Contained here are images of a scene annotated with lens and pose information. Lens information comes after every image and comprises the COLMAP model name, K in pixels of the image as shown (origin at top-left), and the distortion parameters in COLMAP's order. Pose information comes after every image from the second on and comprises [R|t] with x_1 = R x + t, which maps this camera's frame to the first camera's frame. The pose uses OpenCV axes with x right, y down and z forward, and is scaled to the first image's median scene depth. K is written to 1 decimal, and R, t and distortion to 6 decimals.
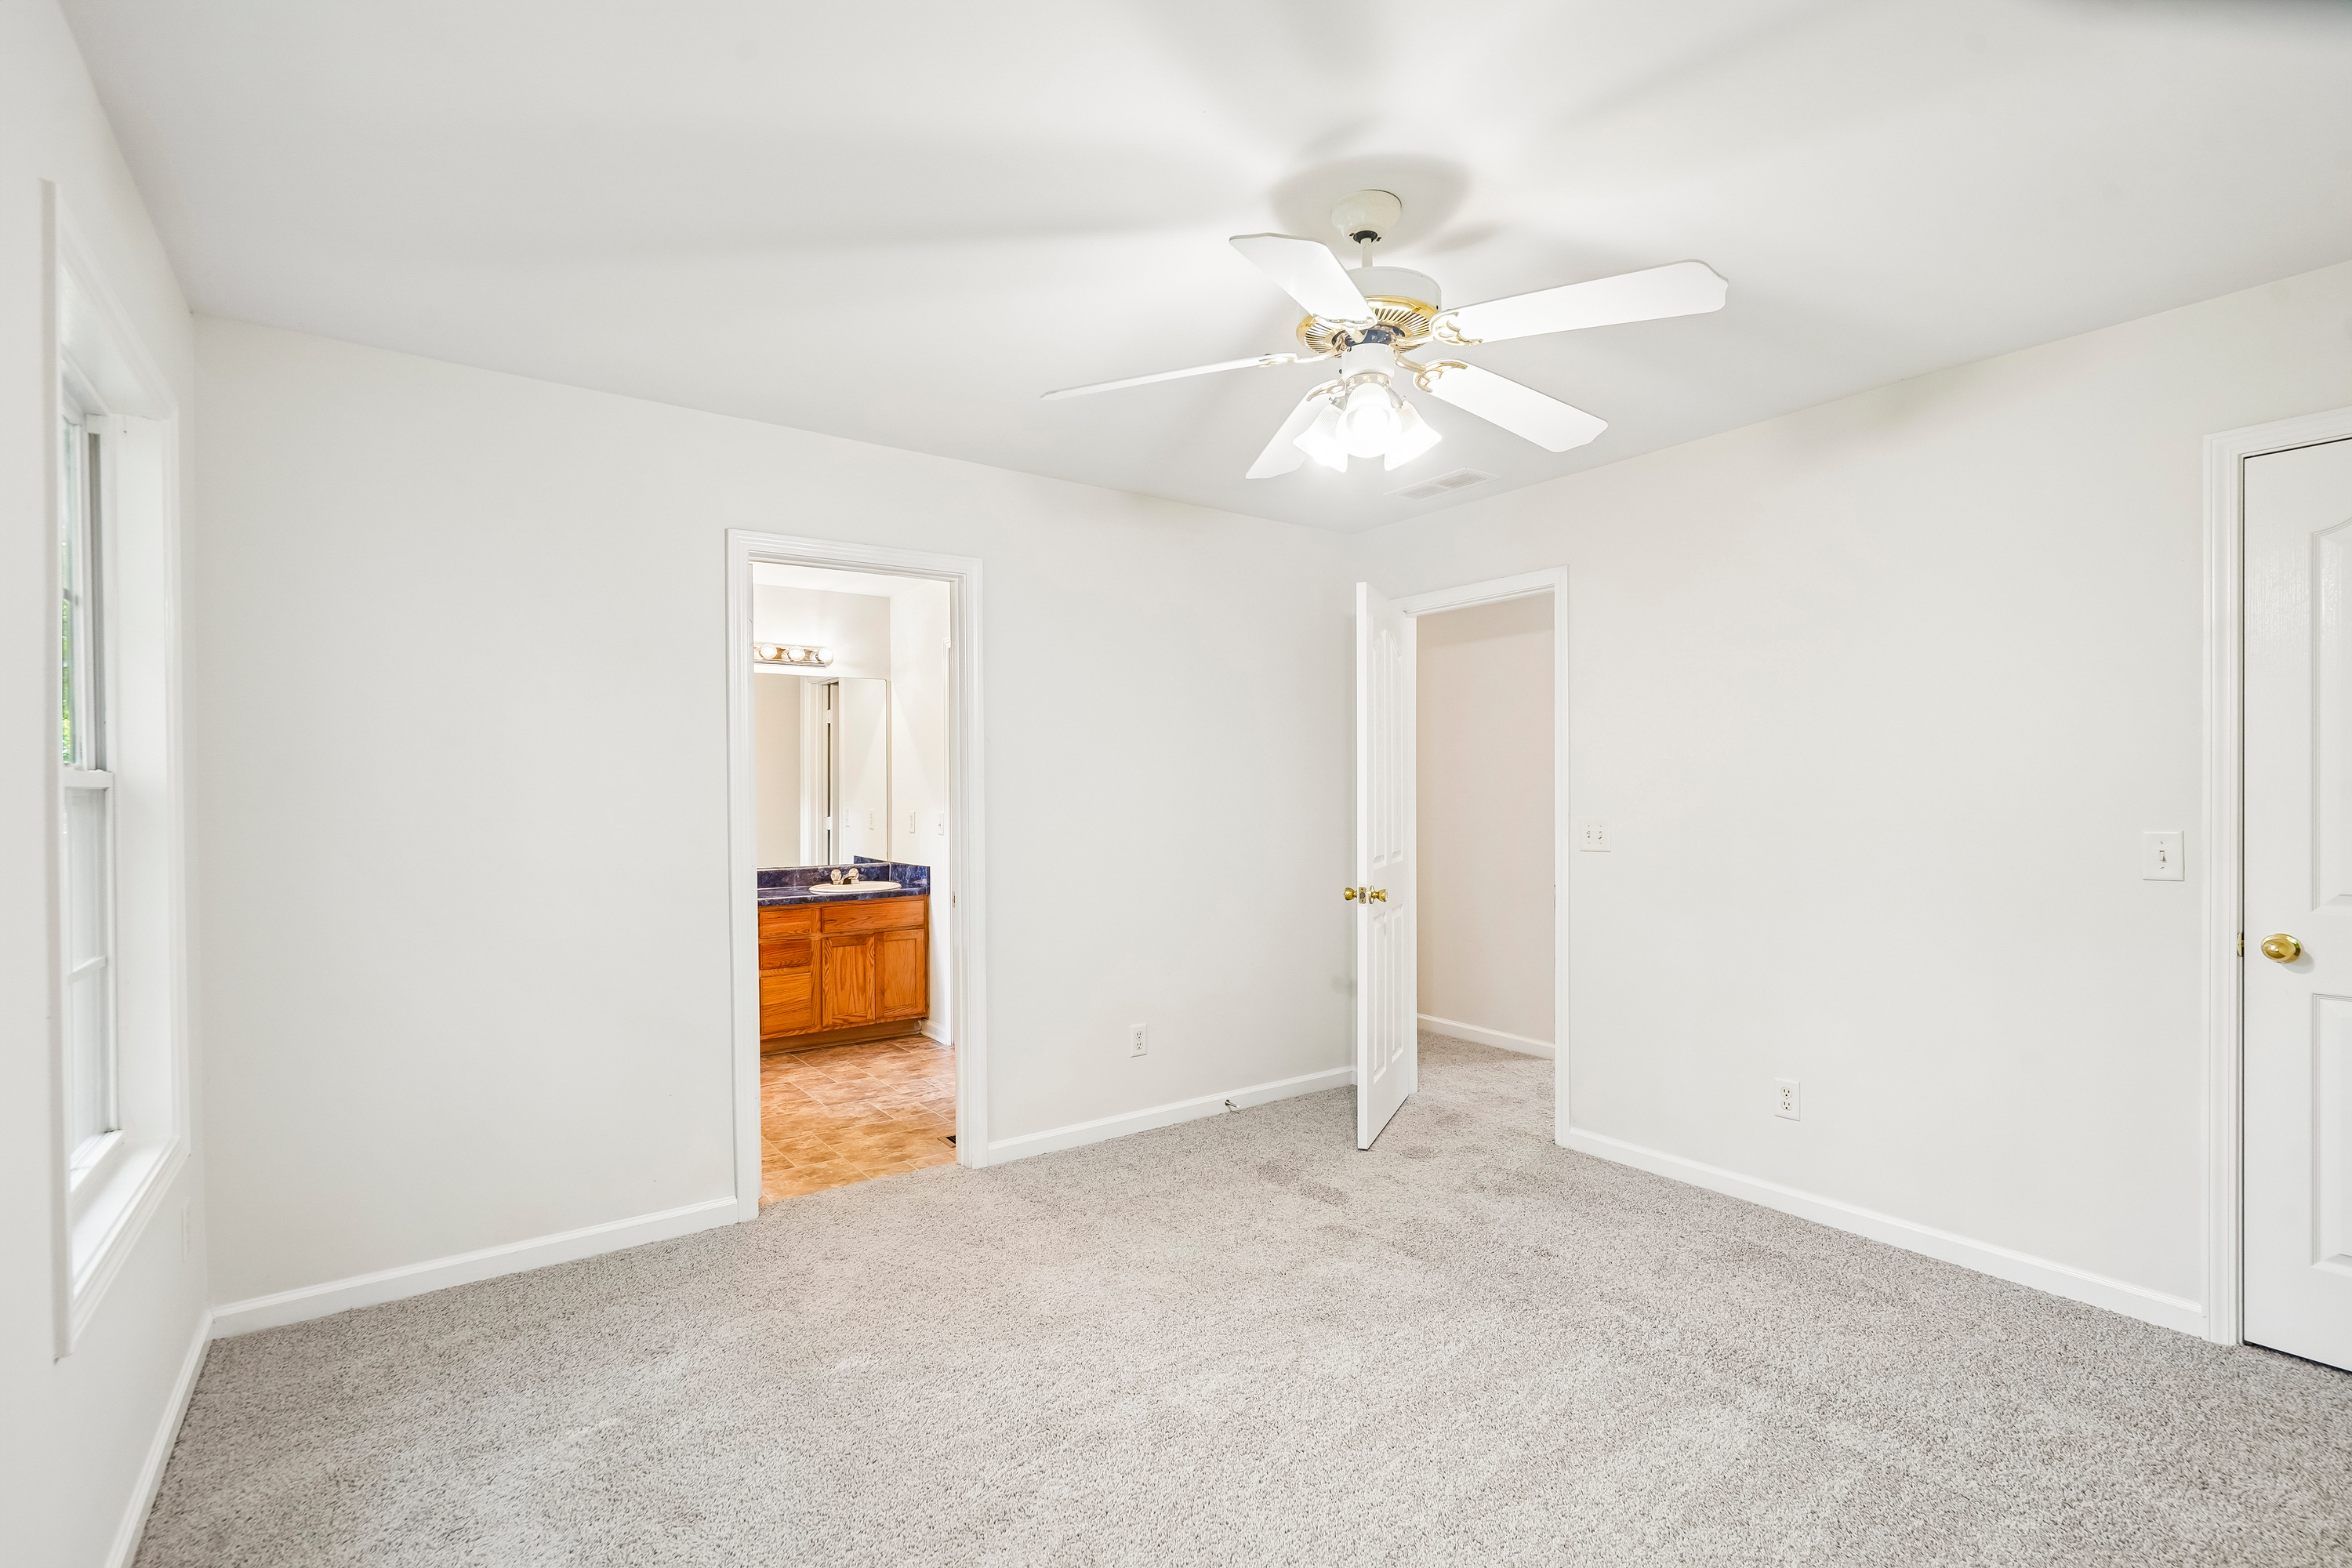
lens RADIAL K [[1073.8, 0, 1183.6], [0, 1073.8, 789.7], [0, 0, 1]] dist [-0.020114, 0.000006]
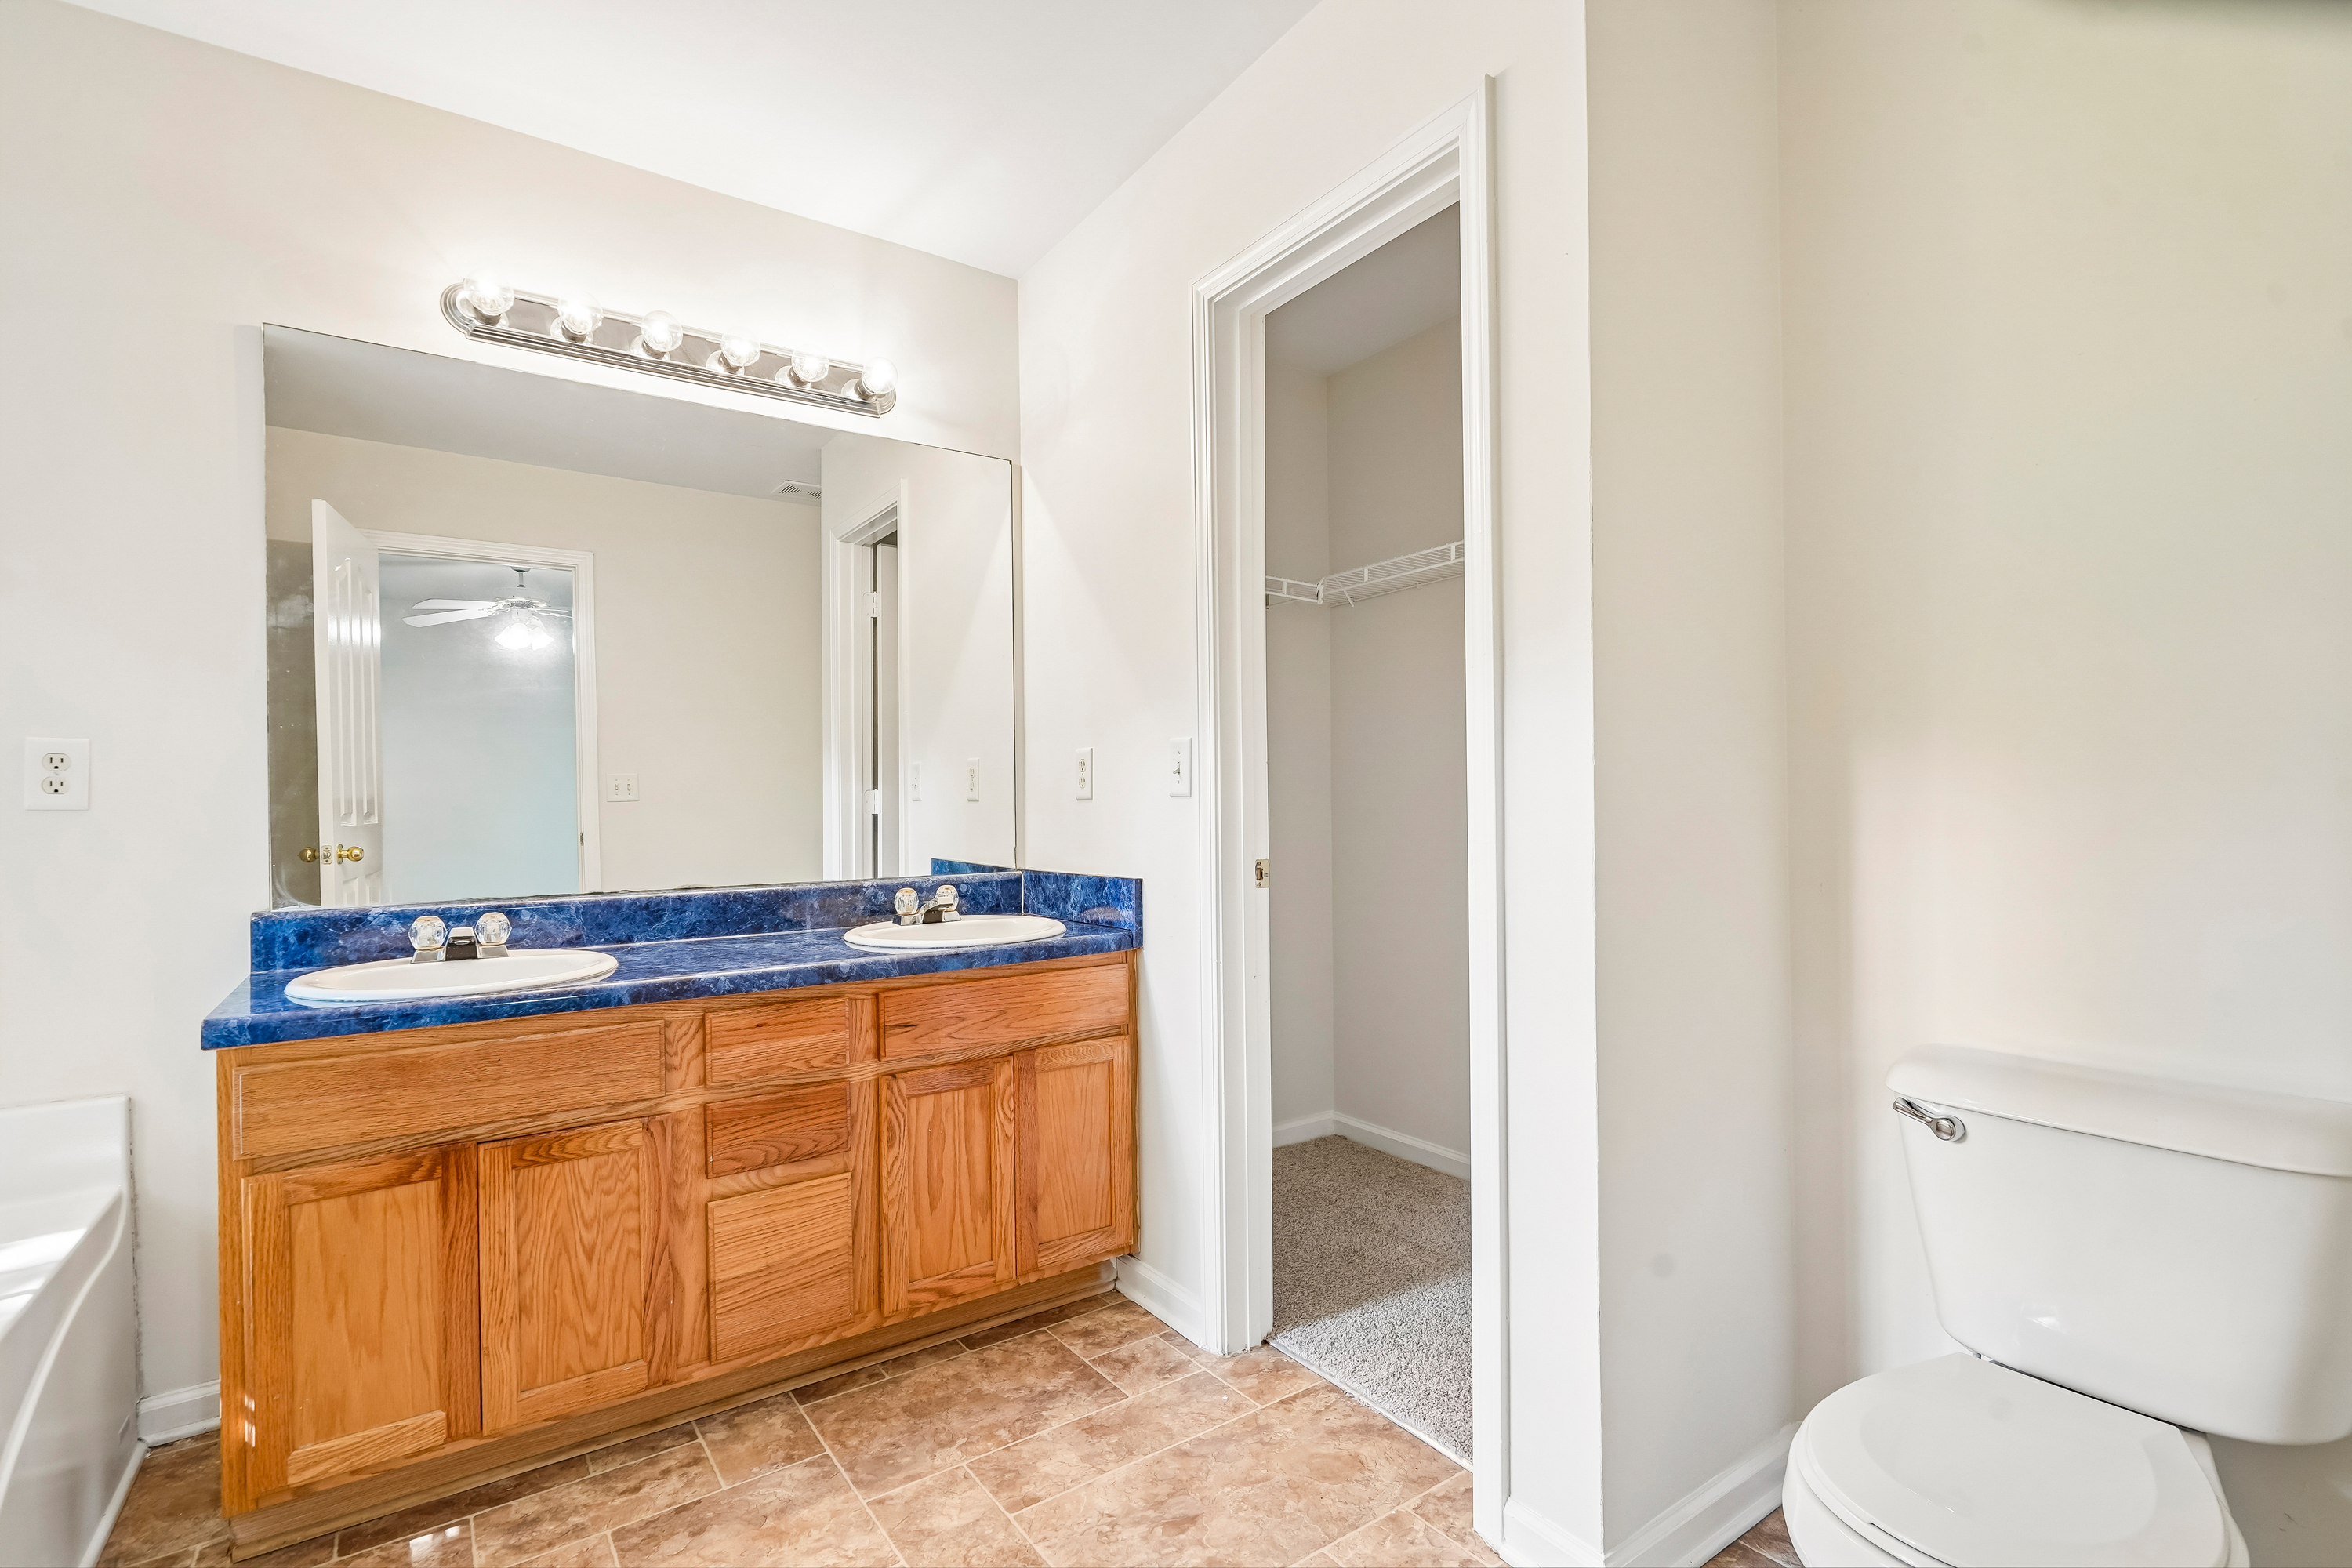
lens RADIAL K [[1094.0, 0, 1183.9], [0, 1094.0, 791.1], [0, 0, 1]] dist [-0.014923, 0.000217]
pose [[0.999572, -0.008065, -0.028115, -0.209497], [0.007792, 0.999922, -0.009795, 0.043063], [0.028192, 0.009572, 0.999557, 0.592569]]
